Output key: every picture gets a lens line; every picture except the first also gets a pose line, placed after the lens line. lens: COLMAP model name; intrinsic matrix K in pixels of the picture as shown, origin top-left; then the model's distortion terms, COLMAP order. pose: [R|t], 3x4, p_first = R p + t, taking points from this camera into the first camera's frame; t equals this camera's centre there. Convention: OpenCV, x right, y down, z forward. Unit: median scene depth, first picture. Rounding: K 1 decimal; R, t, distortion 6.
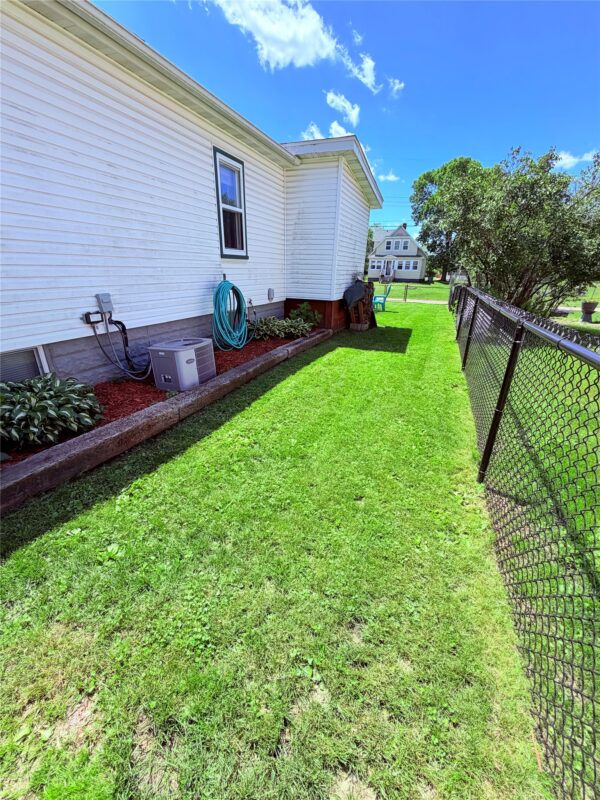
lens RADIAL K [[319.1, 0, 300.0], [0, 319.1, 398.5], [0, 0, 1]] dist [0.000331, 0.000202]
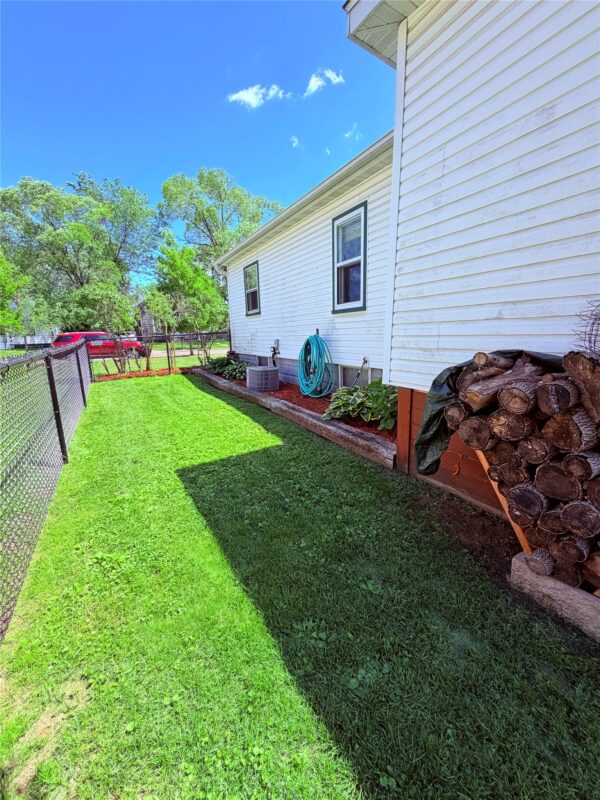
lens RADIAL K [[319.1, 0, 300.0], [0, 319.1, 398.5], [0, 0, 1]] dist [0.000331, 0.000202]
pose [[-0.588119, 0.162677, -0.792245, 0.708757], [-0.286094, 0.874383, 0.391923, -0.589626], [0.756483, 0.457154, -0.467701, 1.568075]]
